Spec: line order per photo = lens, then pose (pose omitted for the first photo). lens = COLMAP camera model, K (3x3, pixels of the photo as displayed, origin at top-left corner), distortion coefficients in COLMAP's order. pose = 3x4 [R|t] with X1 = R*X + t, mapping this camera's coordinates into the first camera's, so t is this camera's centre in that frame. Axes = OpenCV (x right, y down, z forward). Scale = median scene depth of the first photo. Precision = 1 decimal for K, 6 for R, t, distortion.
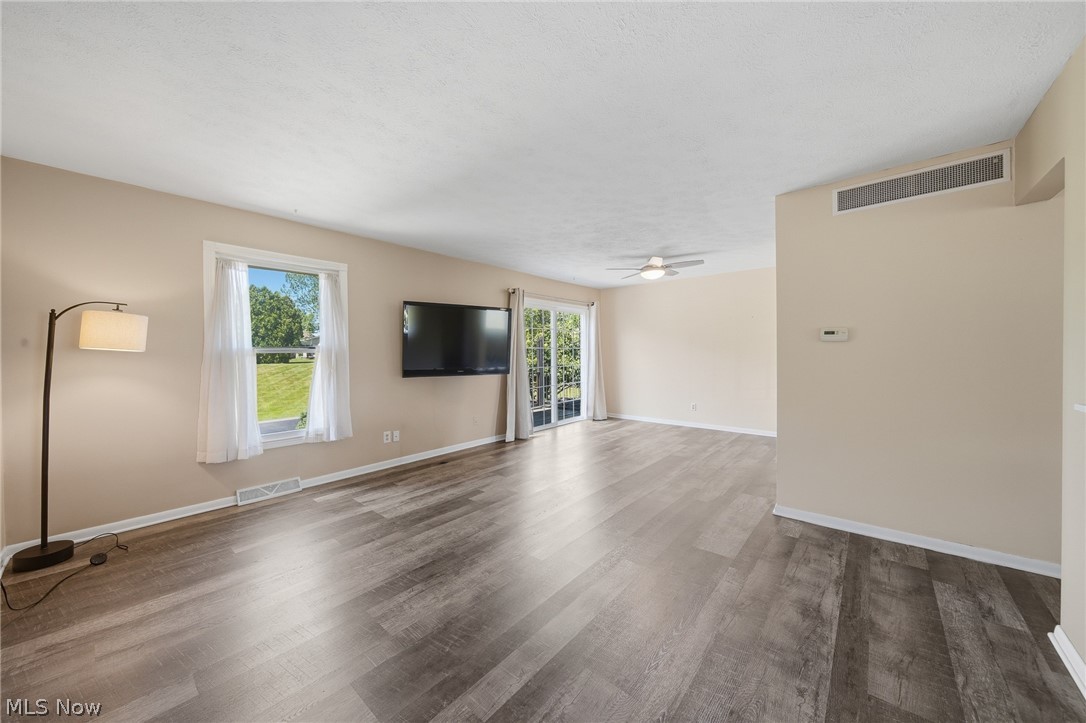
lens RADIAL K [[387.4, 0, 544.8], [0, 387.4, 355.8], [0, 0, 1]] dist [-0.004315, -0.000349]
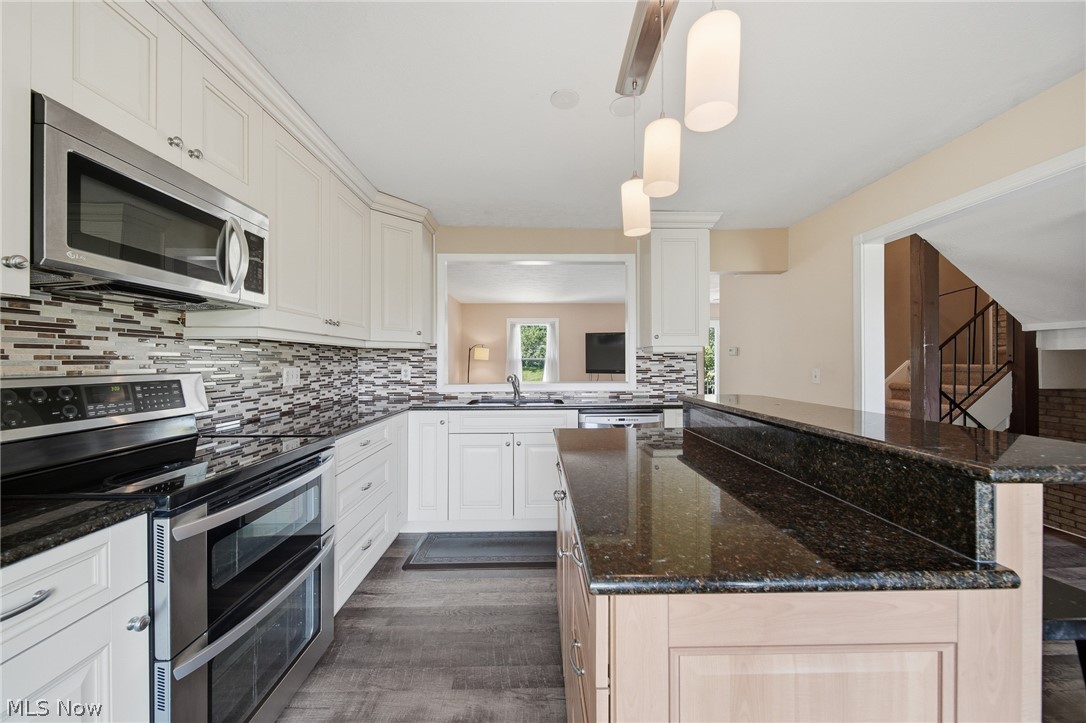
lens RADIAL K [[387.4, 0, 542.6], [0, 387.4, 362.1], [0, 0, 1]] dist [-0.004315, -0.000349]
pose [[0.668109, 0.008084, -0.744019, 0.788701], [-0.004616, 0.999967, 0.006721, -0.009478], [0.744049, -0.001056, 0.668124, -0.373652]]
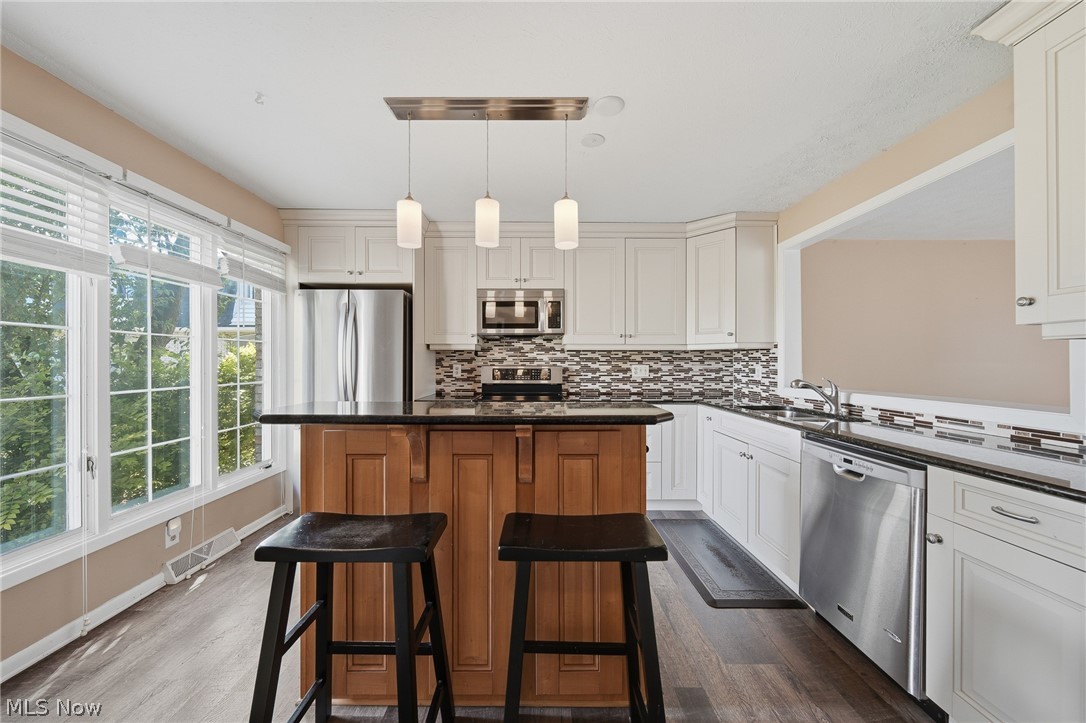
lens RADIAL K [[387.4, 0, 536.5], [0, 387.4, 363.7], [0, 0, 1]] dist [-0.004315, -0.000349]
pose [[-0.761573, 0.009580, -0.648008, 0.863473], [0.003596, 0.999938, 0.010556, -0.009332], [0.648069, 0.005709, -0.761561, 0.175529]]
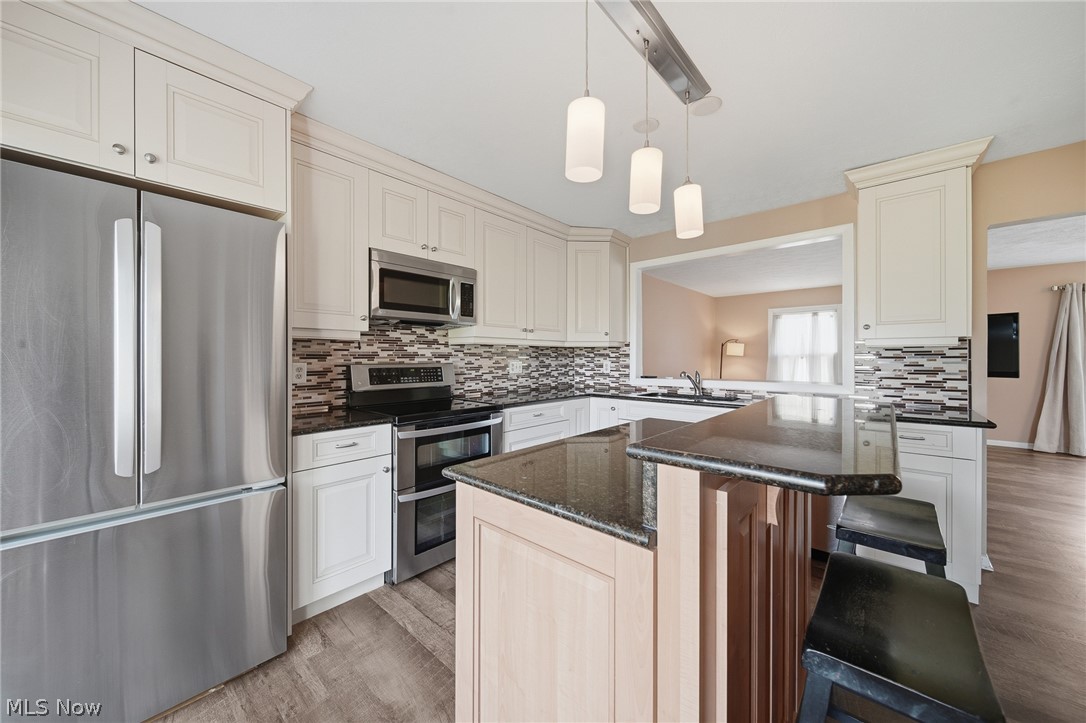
lens RADIAL K [[387.4, 0, 540.0], [0, 387.4, 358.2], [0, 0, 1]] dist [-0.004315, -0.000349]
pose [[-0.020796, 0.010616, -0.999727, 0.945534], [-0.002854, 0.999939, 0.010678, -0.011531], [0.999780, 0.003075, -0.020765, -0.219556]]
